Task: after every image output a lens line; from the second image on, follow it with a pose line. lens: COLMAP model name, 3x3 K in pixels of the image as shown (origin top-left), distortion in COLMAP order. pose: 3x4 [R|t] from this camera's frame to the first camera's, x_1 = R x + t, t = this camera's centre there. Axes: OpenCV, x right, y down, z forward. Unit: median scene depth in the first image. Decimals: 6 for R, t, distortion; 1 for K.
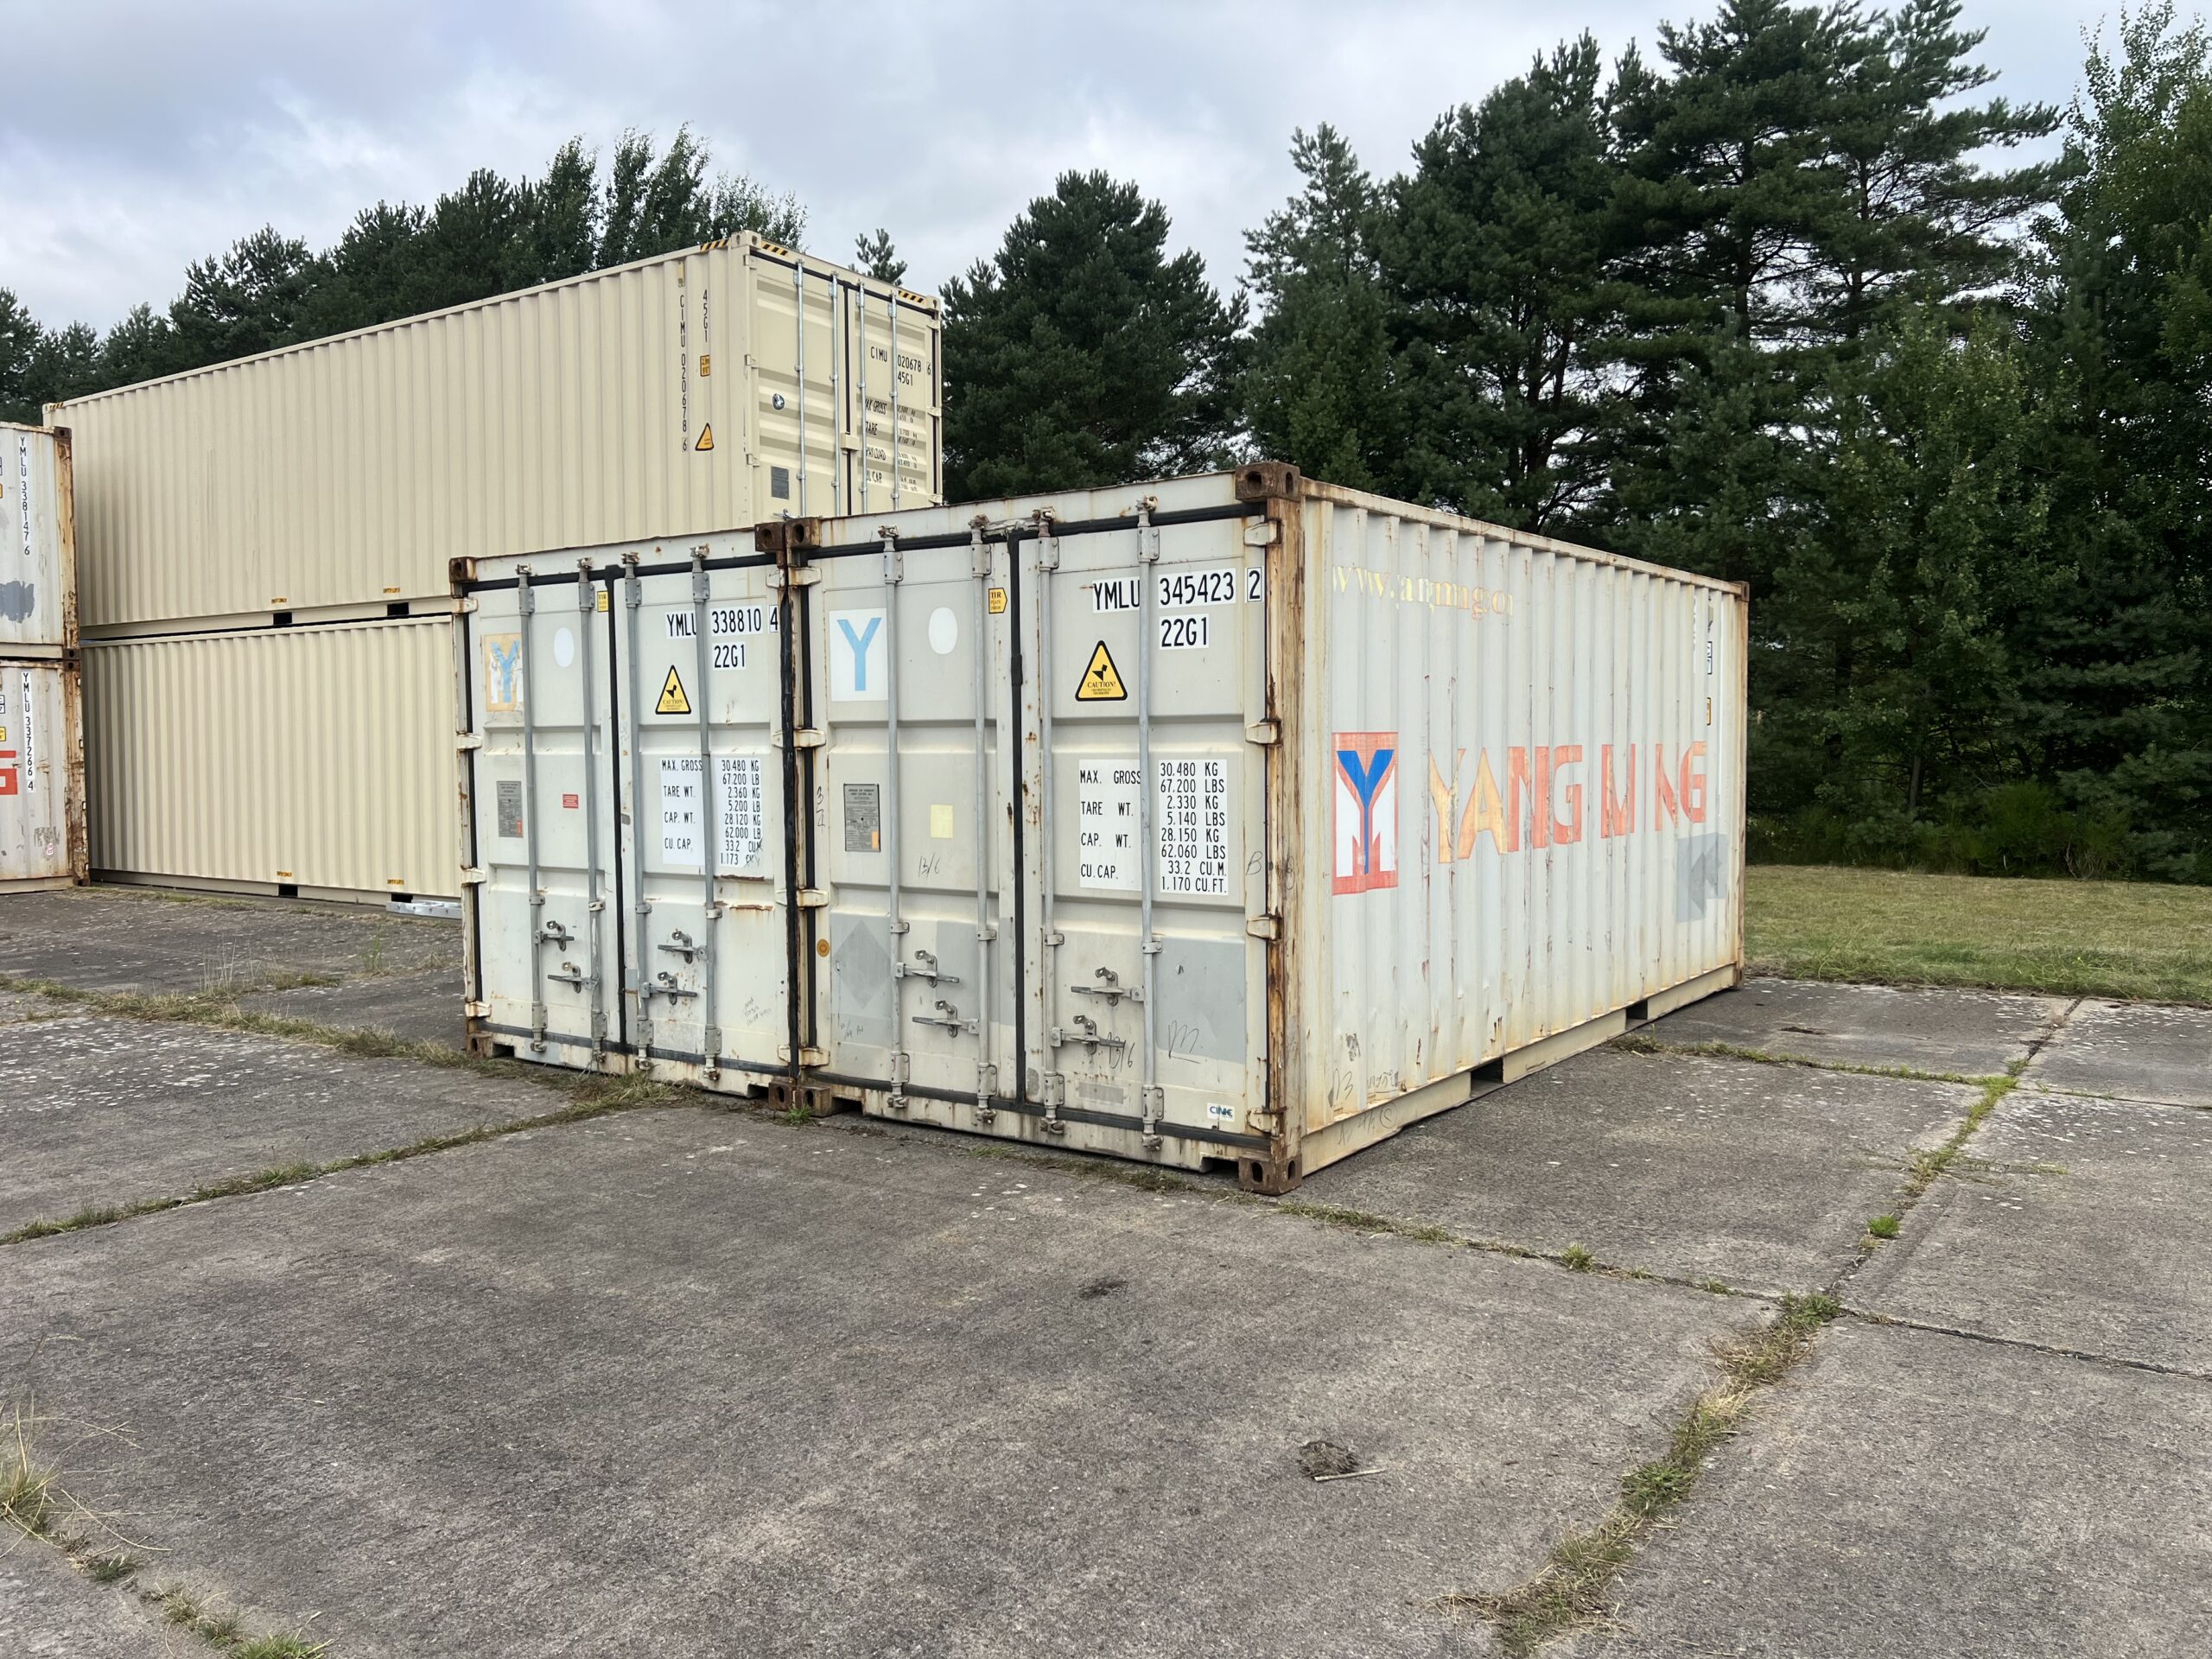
lens RADIAL K [[1675.3, 0, 1125.9], [0, 1675.3, 838.7], [0, 0, 1]] dist [0.037623, -0.042387]
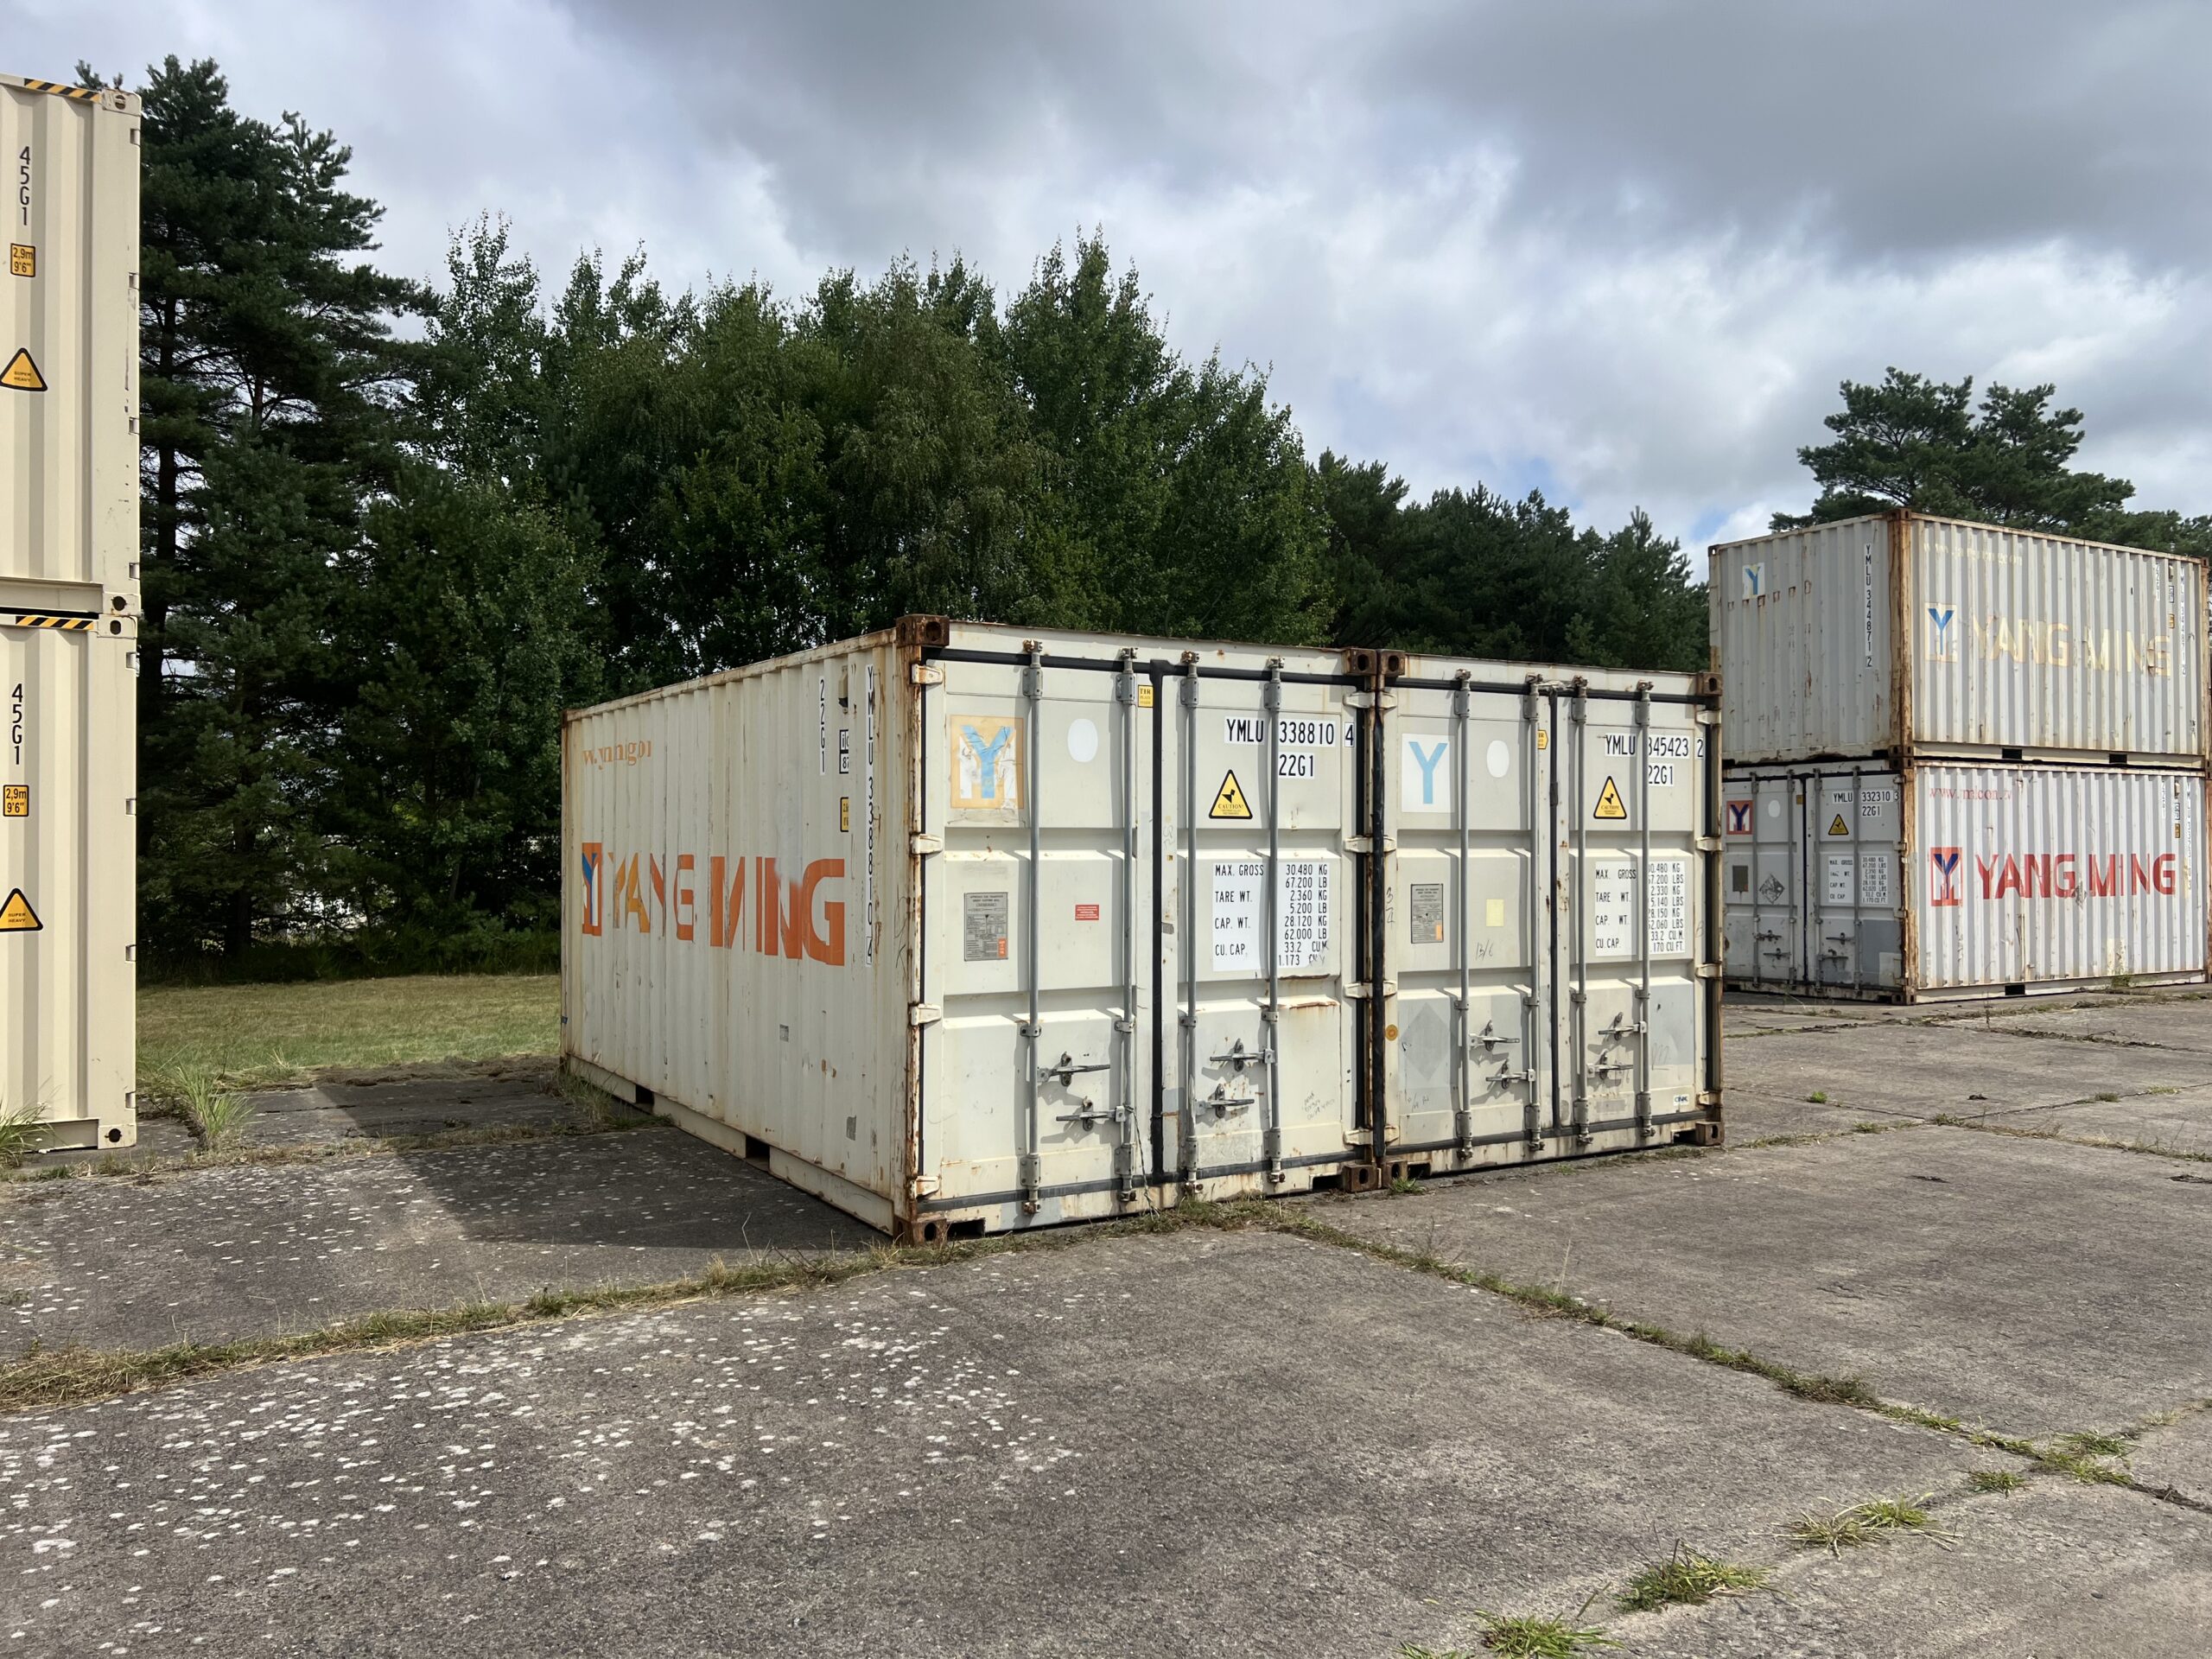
lens RADIAL K [[1675.3, 0, 1110.8], [0, 1675.3, 819.2], [0, 0, 1]] dist [0.037623, -0.042387]
pose [[0.418107, 0.023002, 0.908106, -1.229500], [0.051774, 0.997451, -0.049103, -0.029972], [-0.906921, 0.067547, 0.415851, 0.673351]]
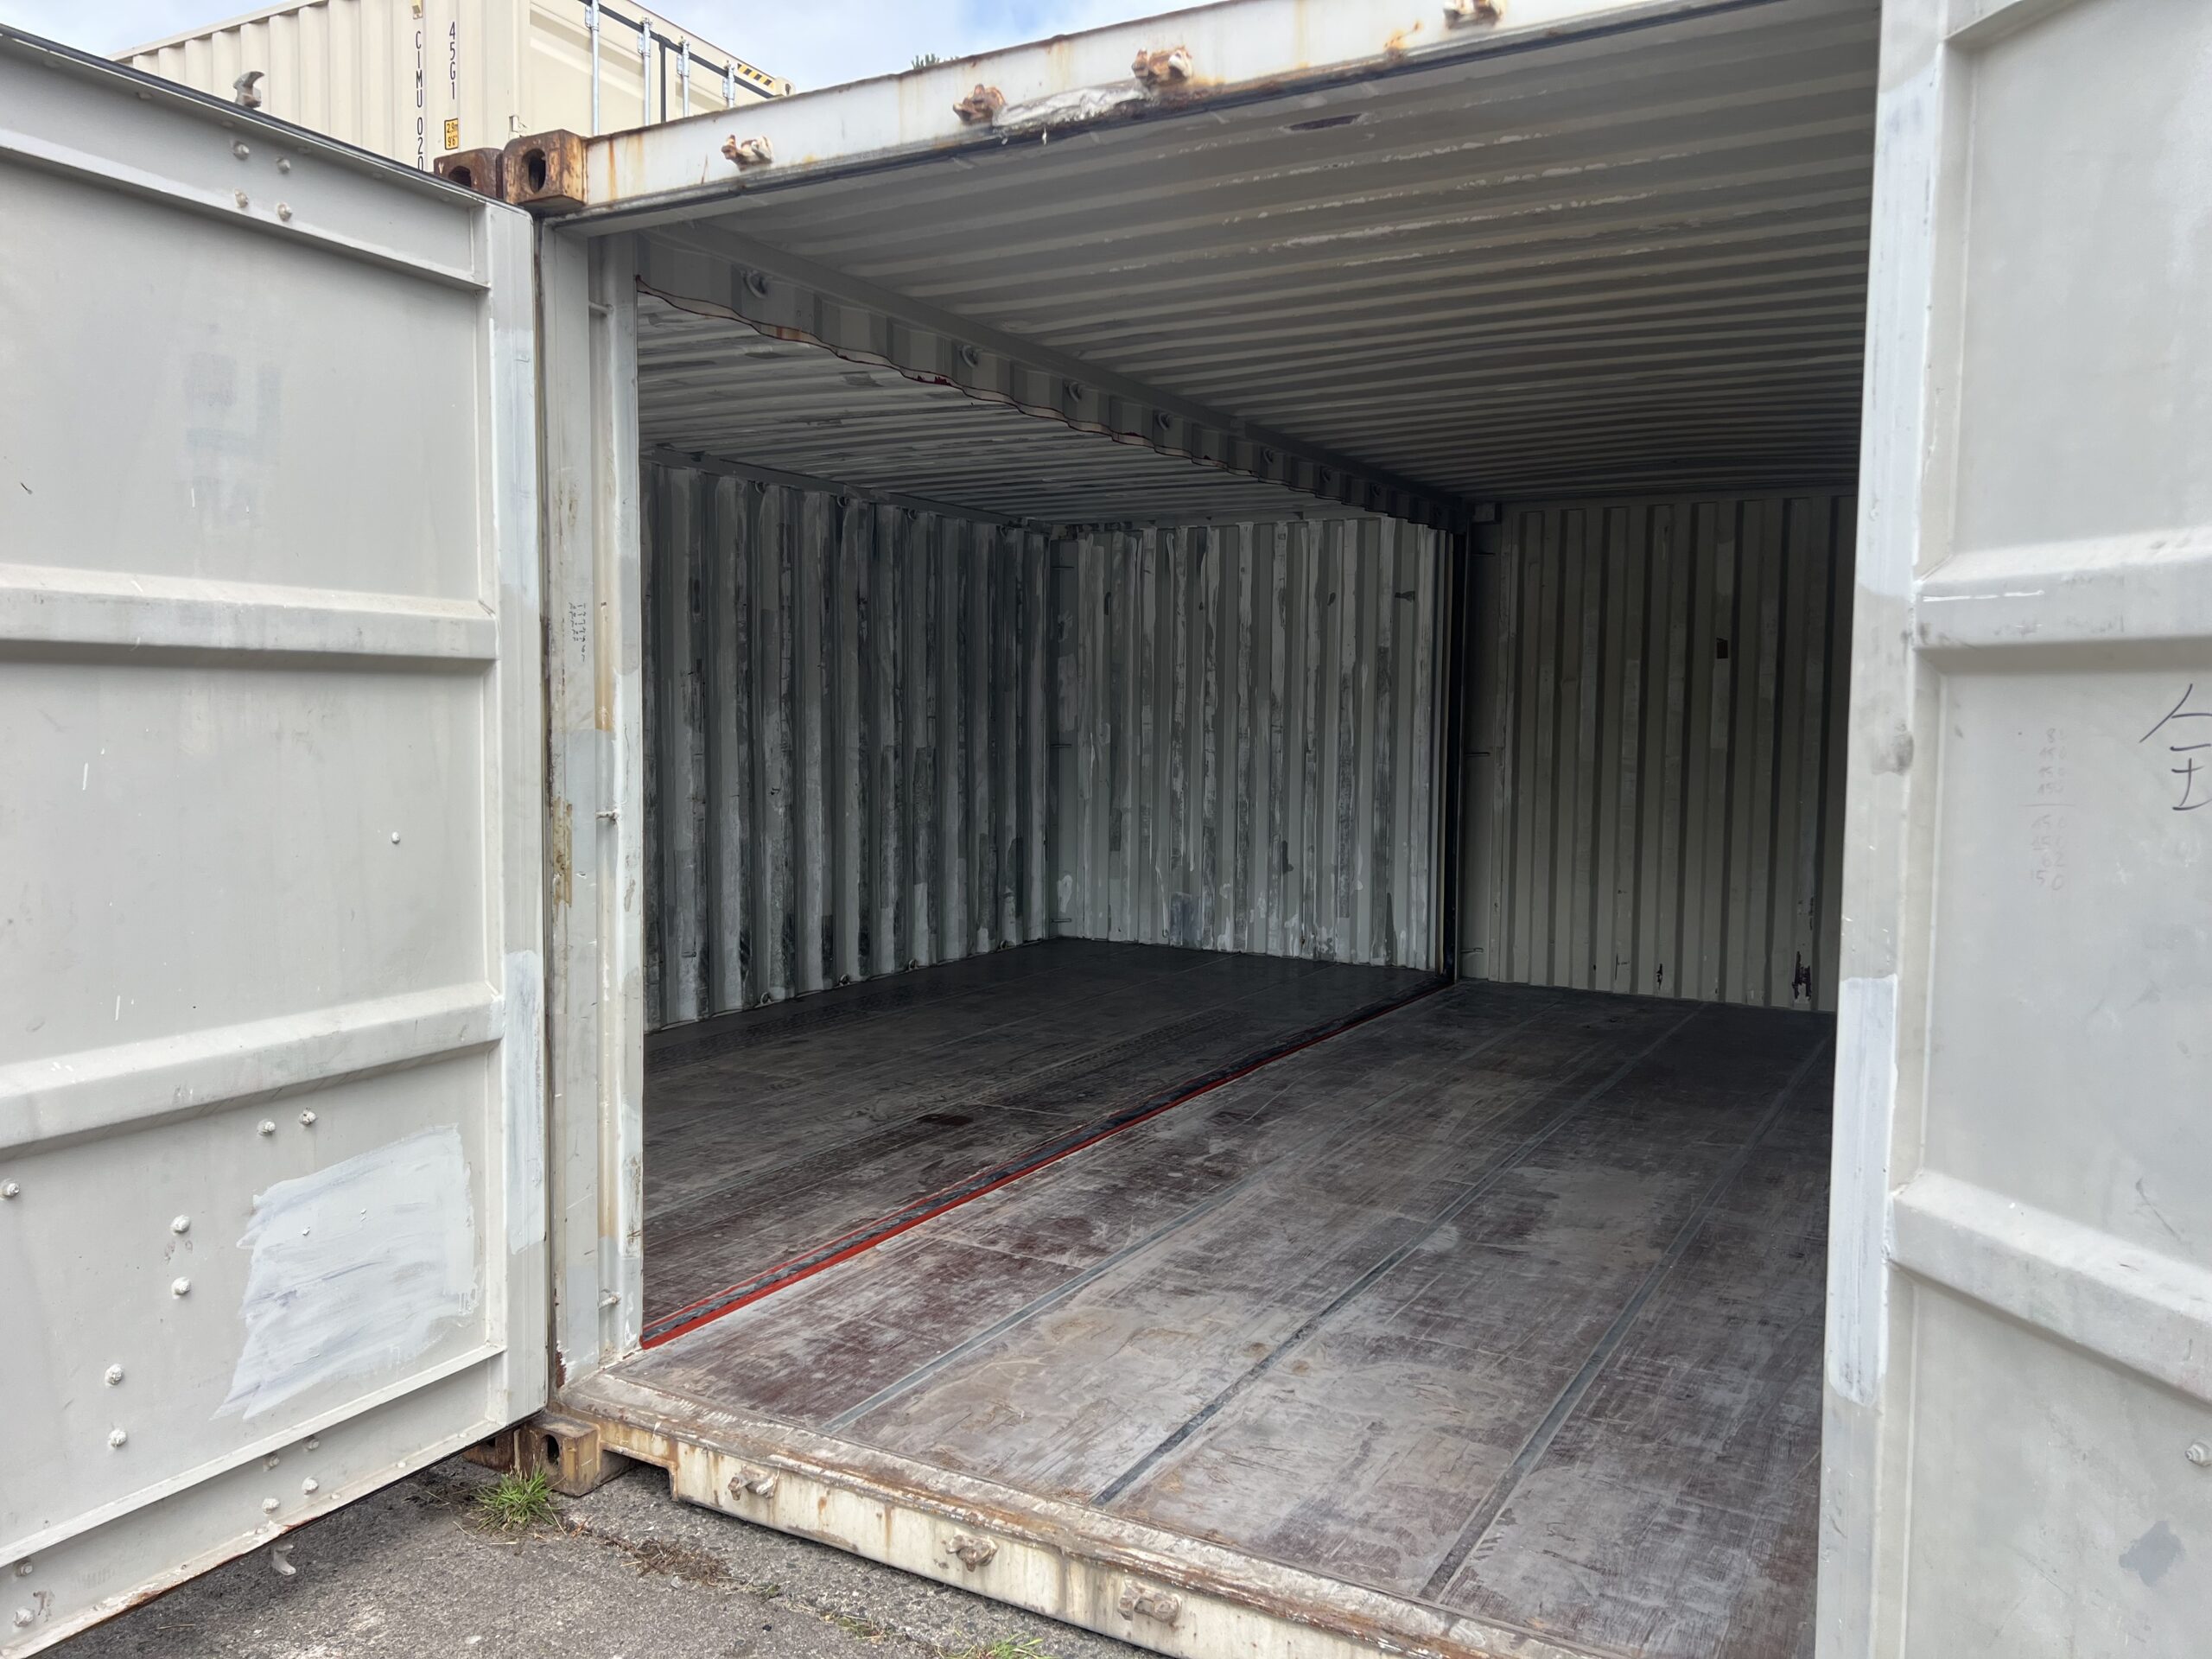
lens RADIAL K [[1675.3, 0, 1107.2], [0, 1675.3, 835.9], [0, 0, 1]] dist [0.037623, -0.042387]
pose [[0.995598, 0.012406, 0.092903, -0.081819], [-0.014065, 0.999753, 0.017229, -0.018850], [-0.092666, -0.018460, 0.995526, 0.523799]]
